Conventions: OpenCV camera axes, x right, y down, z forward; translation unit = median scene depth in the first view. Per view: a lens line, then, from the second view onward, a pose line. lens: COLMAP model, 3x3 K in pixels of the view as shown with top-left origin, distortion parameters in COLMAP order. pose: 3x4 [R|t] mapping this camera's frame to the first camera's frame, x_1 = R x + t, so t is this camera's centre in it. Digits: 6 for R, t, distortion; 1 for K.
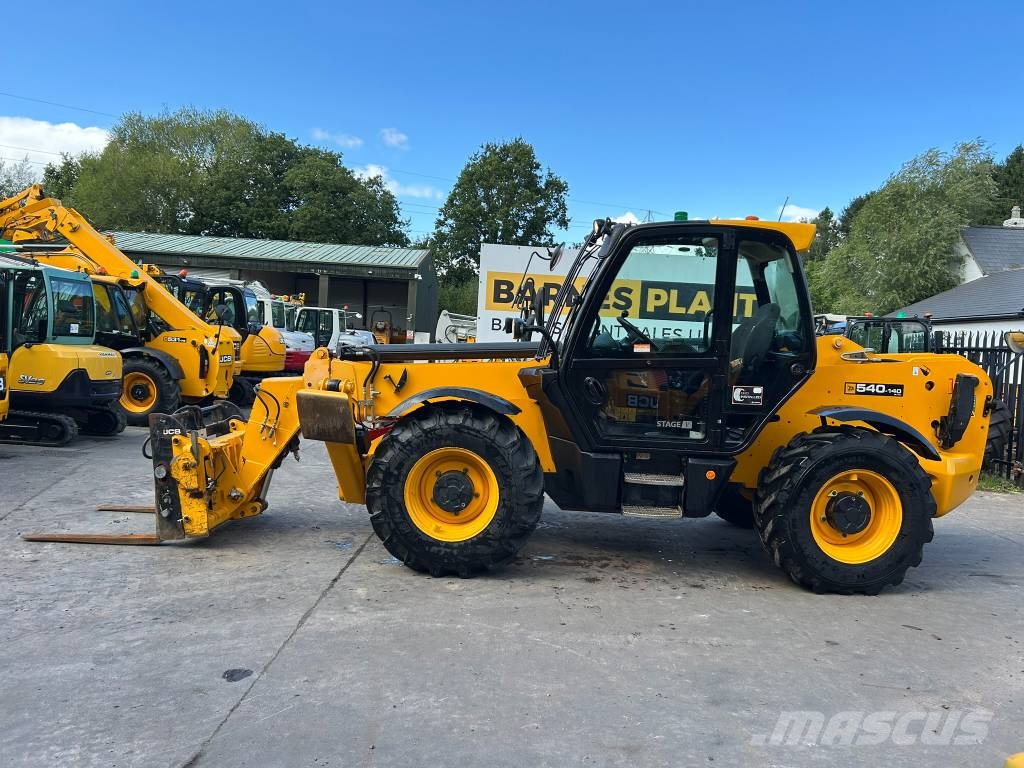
lens RADIAL K [[764.5, 0, 512.0], [0, 764.5, 384.0], [0, 0, 1]] dist [0.056163, -0.053652]
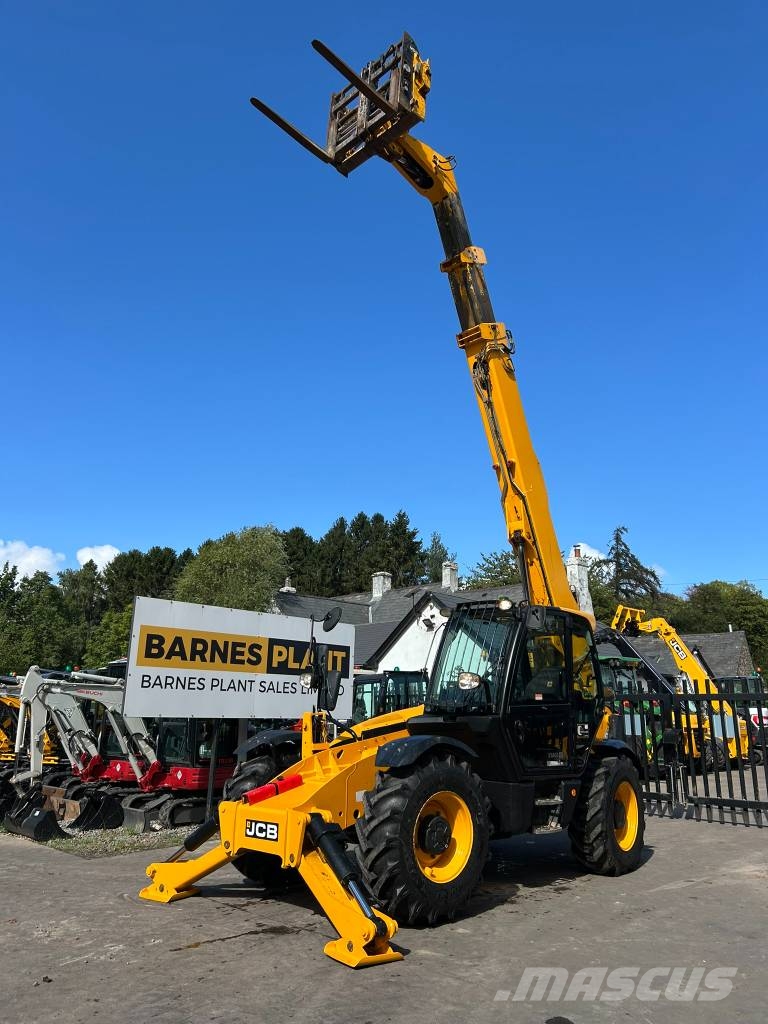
lens RADIAL K [[768.7, 0, 382.8], [0, 768.7, 520.1], [0, 0, 1]] dist [0.060690, -0.070155]
pose [[0.704393, 0.131597, 0.697504, -0.949027], [0.060338, 0.968006, -0.243566, -0.037472], [-0.707241, 0.213652, 0.673916, 0.195734]]
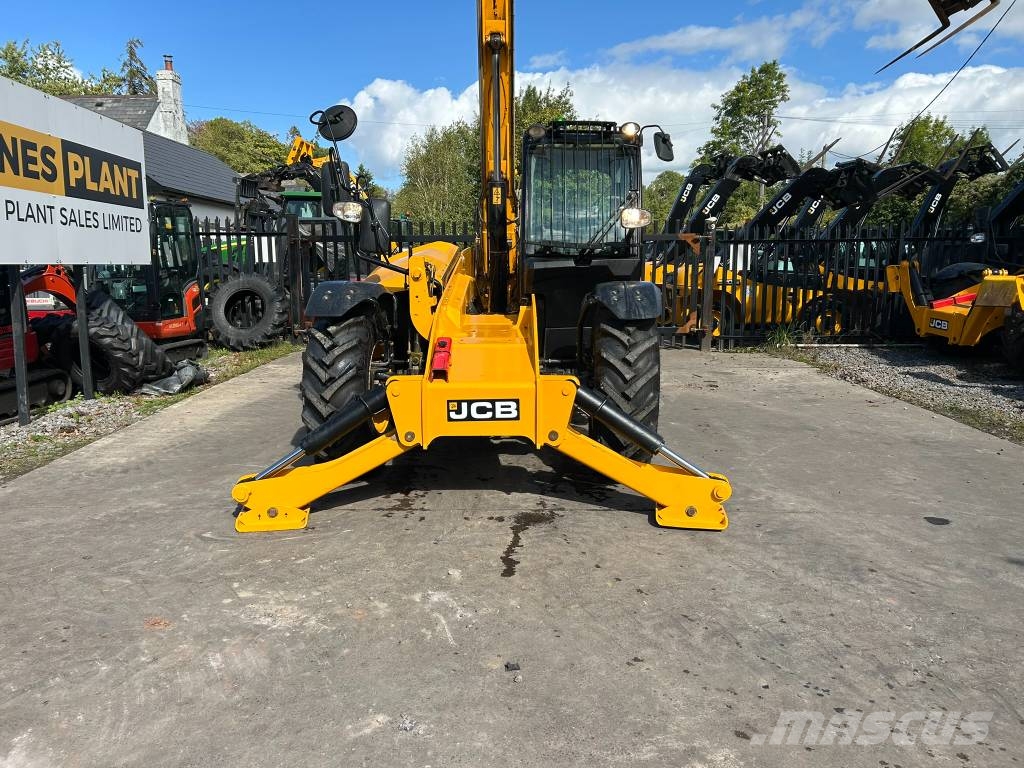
lens RADIAL K [[768.7, 0, 509.4], [0, 768.7, 380.7], [0, 0, 1]] dist [0.060690, -0.070155]
pose [[0.001914, -0.205439, 0.978668, -1.036544], [0.050896, 0.977421, 0.205078, -0.086908], [-0.998702, 0.049418, 0.012327, 1.127378]]
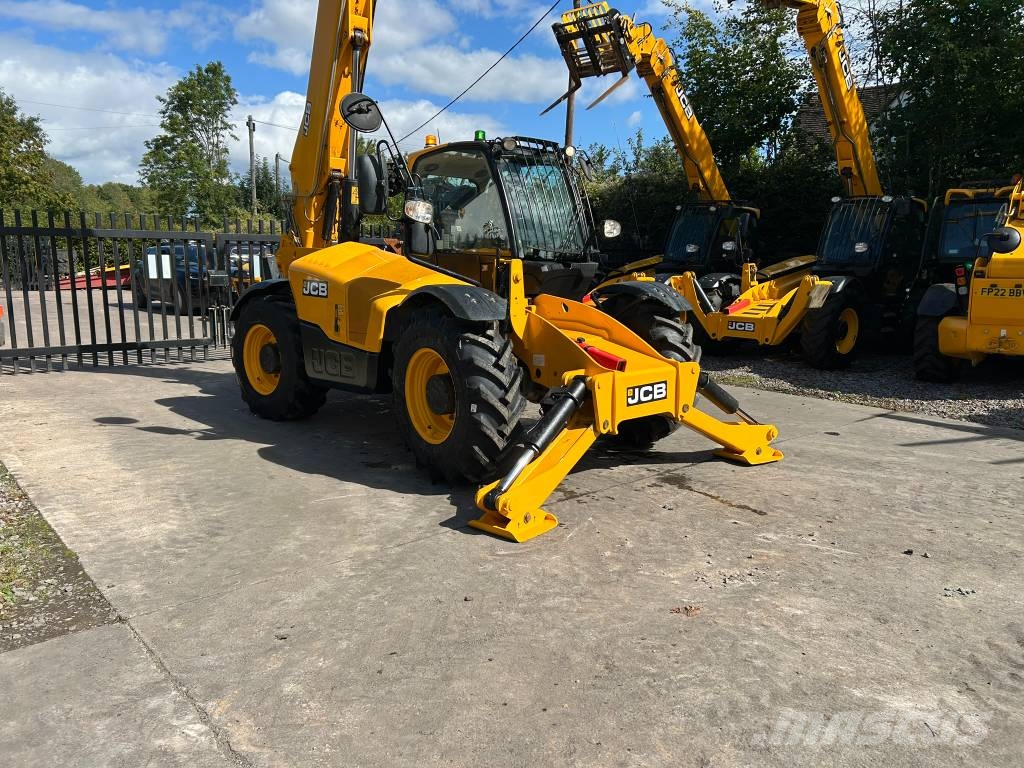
lens RADIAL K [[769.1, 0, 512.4], [0, 769.1, 382.1], [0, 0, 1]] dist [0.059749, -0.064902]
pose [[-0.666456, -0.166398, 0.726738, -0.815423], [-0.001561, 0.975084, 0.221829, -0.113571], [-0.745543, 0.146705, -0.650110, 1.912166]]
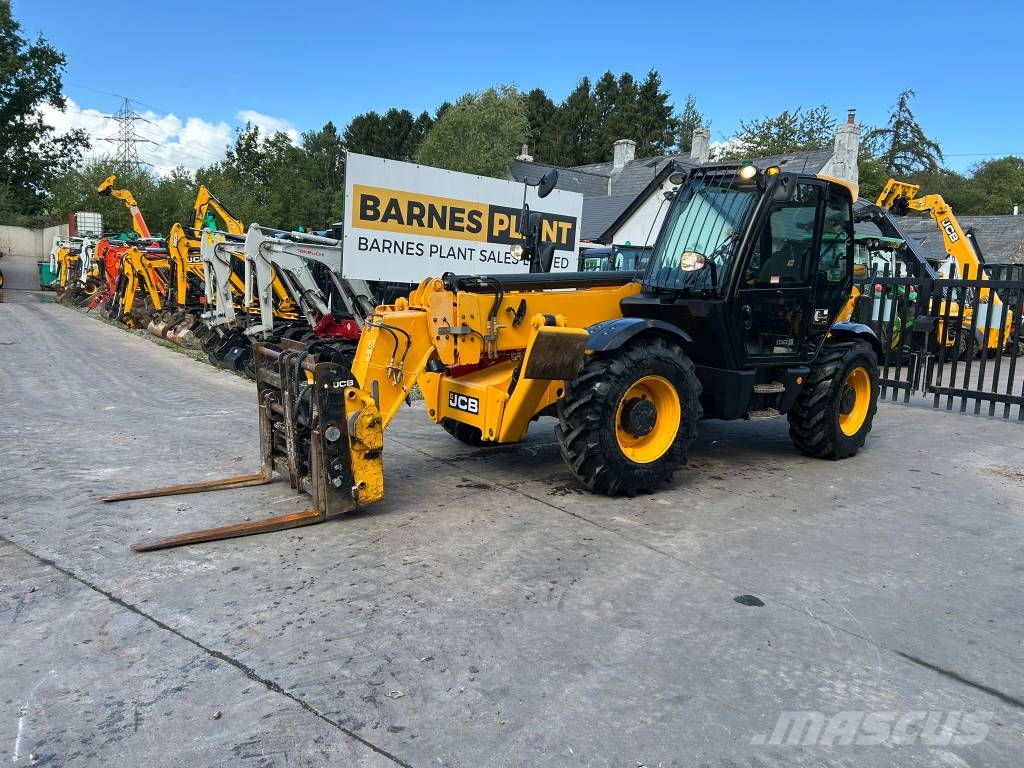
lens RADIAL K [[765.8, 0, 512.0], [0, 765.8, 384.0], [0, 0, 1]] dist [0.093756, -0.119745]
pose [[0.796407, -0.084882, 0.598774, -0.837958], [0.015906, 0.992698, 0.119569, -0.034674], [-0.604551, -0.085702, 0.791942, 0.260338]]
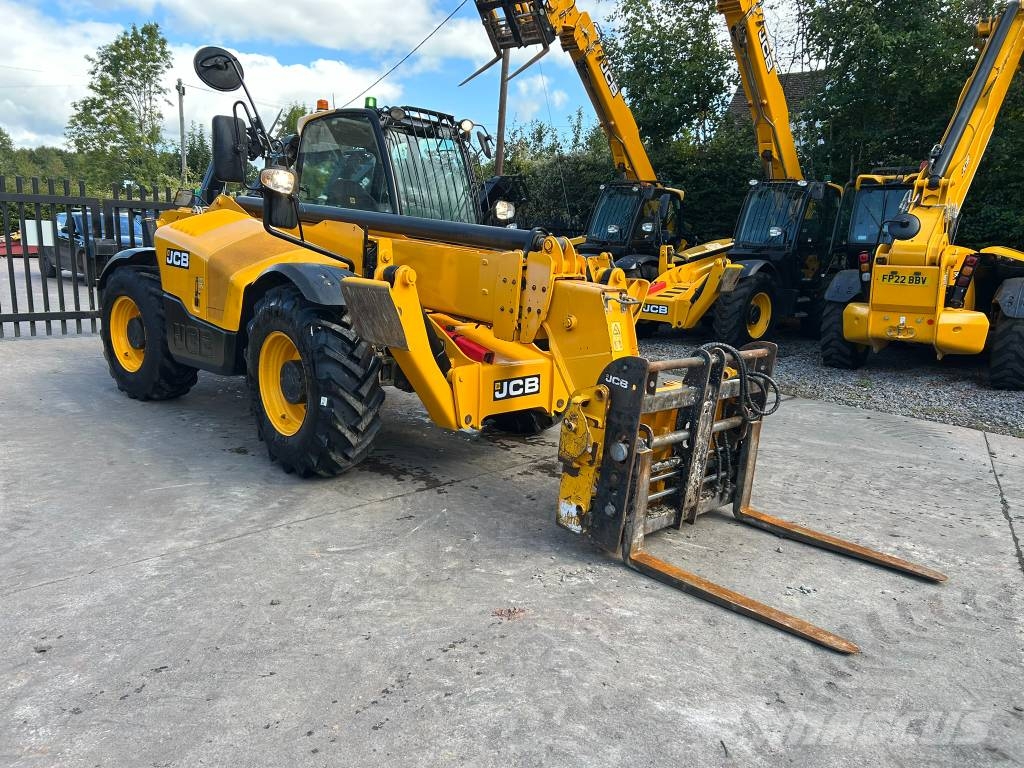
lens RADIAL K [[768.7, 0, 509.4], [0, 768.7, 380.7], [0, 0, 1]] dist [0.060690, -0.070155]
pose [[-0.705936, -0.193868, 0.681227, -0.848595], [-0.028551, 0.968817, 0.246125, -0.108260], [-0.707700, 0.154299, -0.689458, 1.801135]]
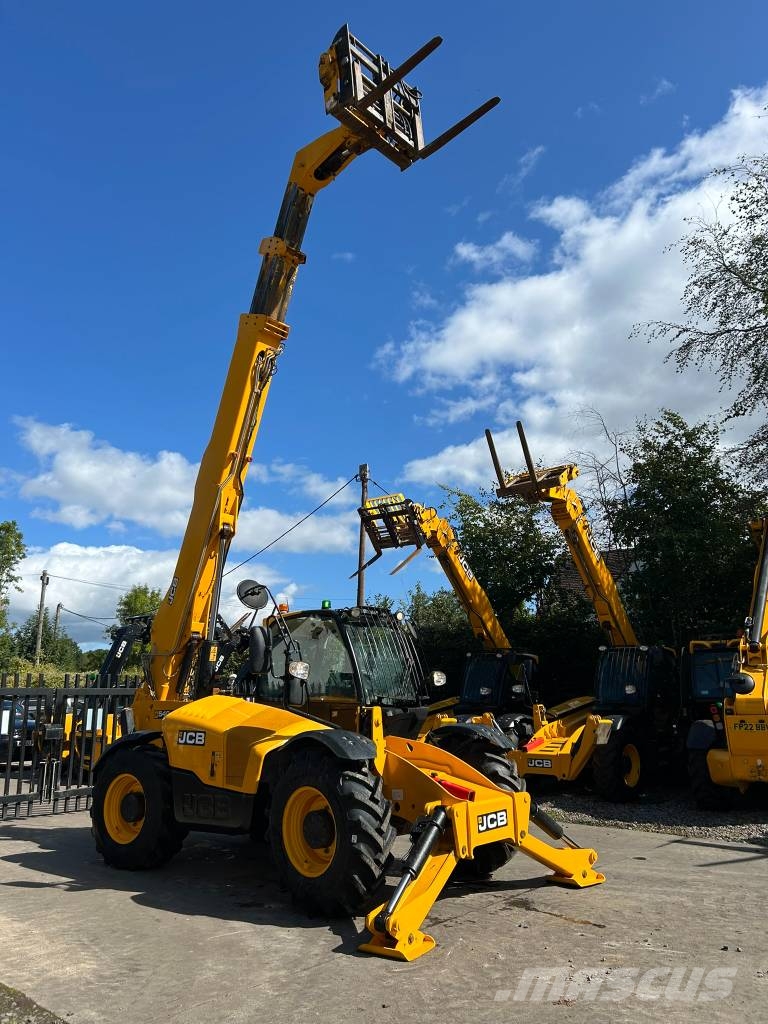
lens RADIAL K [[768.7, 0, 382.8], [0, 768.7, 520.1], [0, 0, 1]] dist [0.060690, -0.070155]
pose [[-0.756040, 0.114820, 0.644375, -0.898666], [0.010945, 0.986573, -0.162954, -0.140629], [-0.654434, -0.116148, -0.747146, 2.177853]]
